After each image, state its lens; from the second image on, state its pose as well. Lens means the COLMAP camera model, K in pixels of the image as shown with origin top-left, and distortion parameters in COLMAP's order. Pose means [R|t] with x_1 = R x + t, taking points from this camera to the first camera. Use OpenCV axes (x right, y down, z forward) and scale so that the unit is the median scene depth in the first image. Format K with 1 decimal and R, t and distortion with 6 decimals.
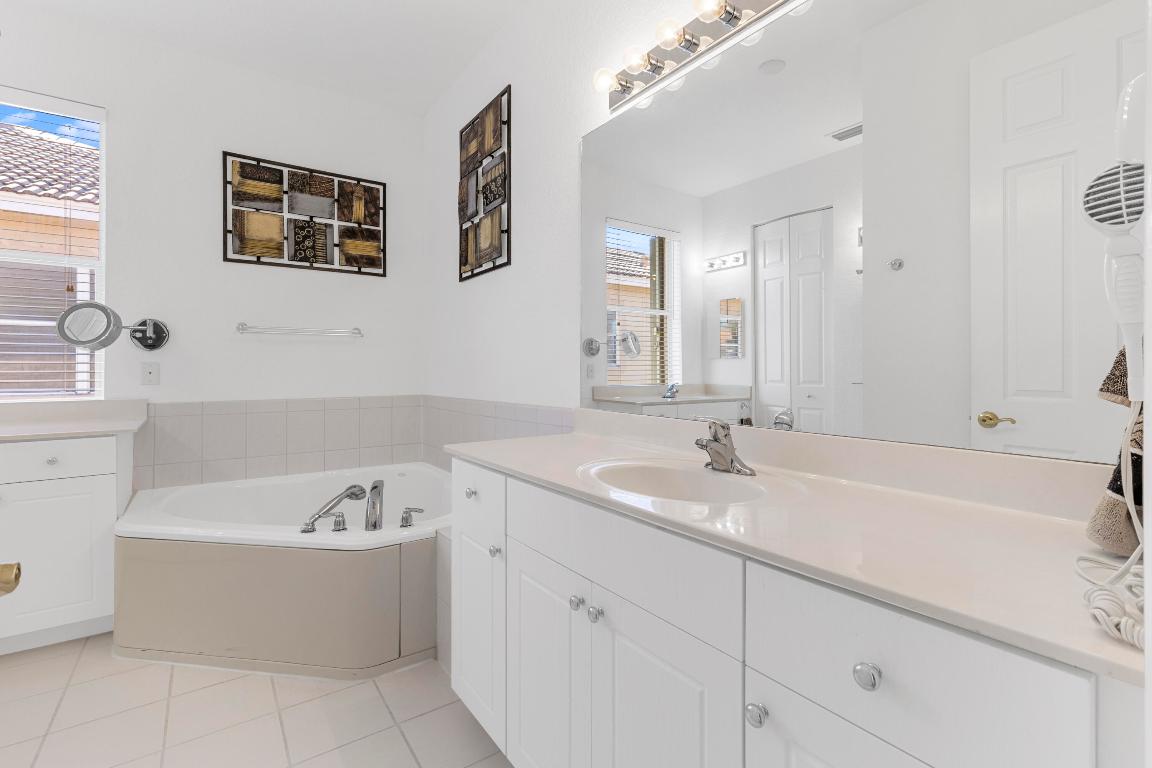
lens RADIAL K [[528.5, 0, 579.4], [0, 528.5, 365.2], [0, 0, 1]] dist [0.006414, 0.000154]
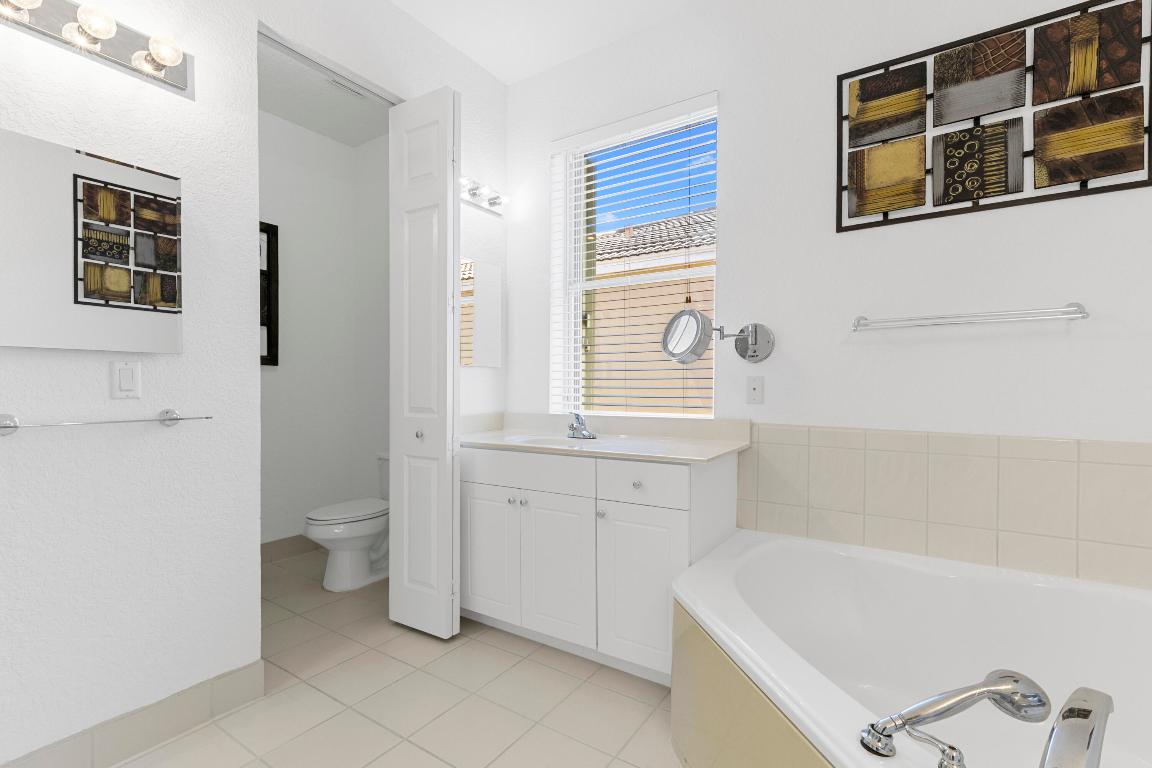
lens RADIAL K [[528.5, 0, 580.7], [0, 528.5, 390.3], [0, 0, 1]] dist [0.006414, 0.000154]
pose [[0.361034, 0.011736, -0.932479, -0.122502], [0.005983, 0.999871, 0.014901, 0.003231], [0.932534, -0.010959, 0.360917, 0.396041]]
